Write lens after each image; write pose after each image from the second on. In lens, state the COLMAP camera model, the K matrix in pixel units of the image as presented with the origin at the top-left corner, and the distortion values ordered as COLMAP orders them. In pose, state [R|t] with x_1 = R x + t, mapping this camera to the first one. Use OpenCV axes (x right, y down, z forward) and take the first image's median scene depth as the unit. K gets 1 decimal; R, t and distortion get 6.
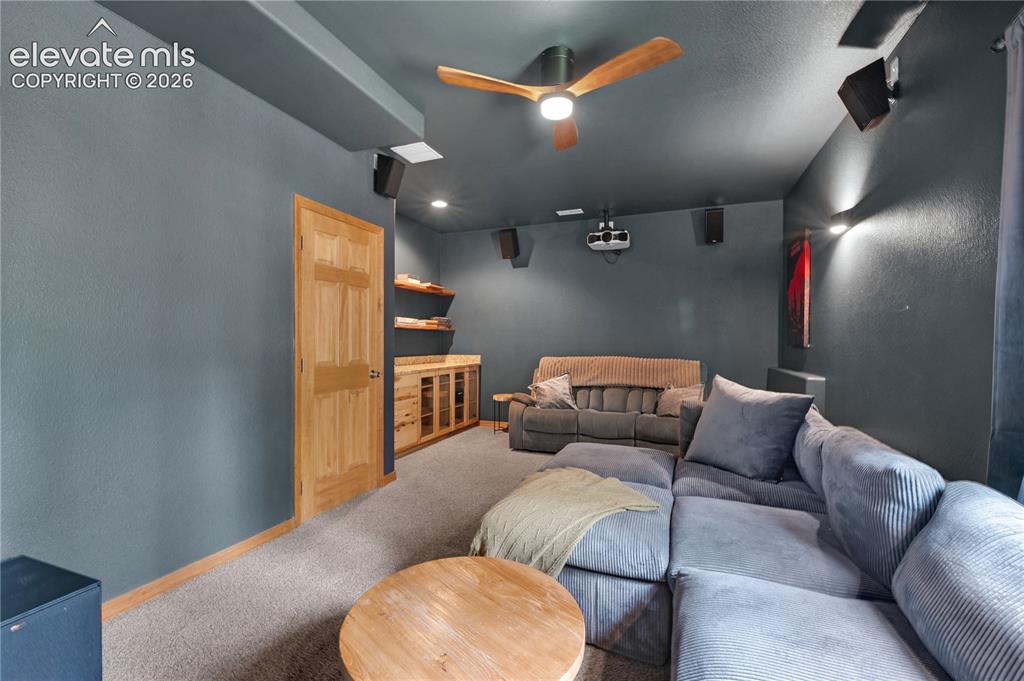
lens RADIAL K [[440.5, 0, 514.9], [0, 440.5, 343.9], [0, 0, 1]] dist [-0.000873, -0.007379]
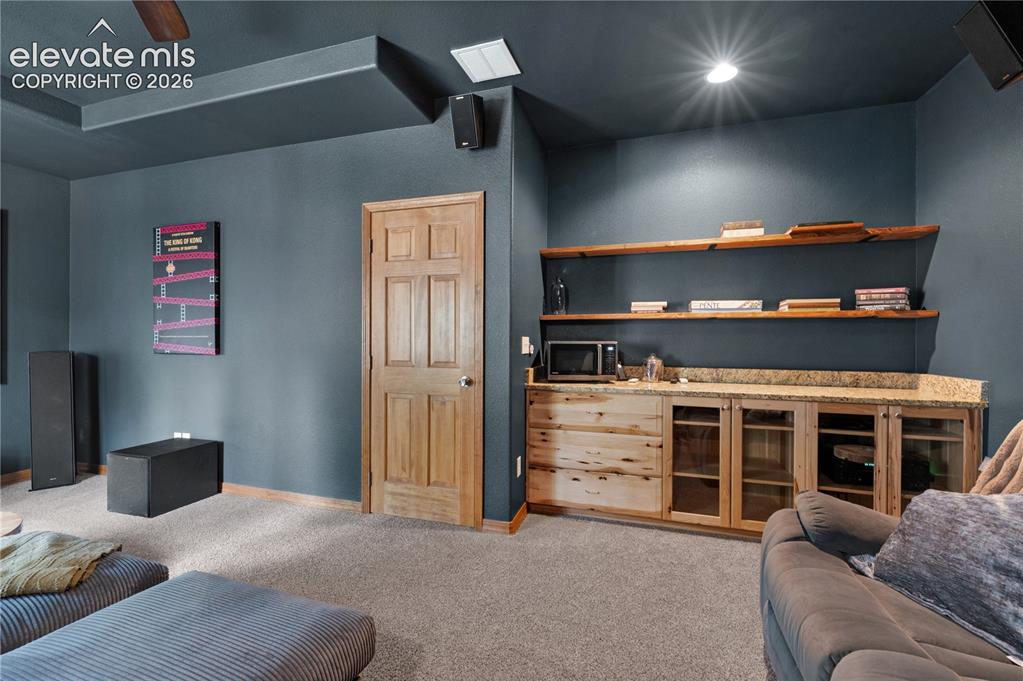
lens RADIAL K [[440.1, 0, 513.4], [0, 440.1, 335.5], [0, 0, 1]] dist [-0.000873, -0.007379]
pose [[0.049941, -0.003320, -0.998747, 0.324348], [-0.012768, 0.999911, -0.003962, -0.007530], [0.998671, 0.012950, 0.049894, 0.721269]]
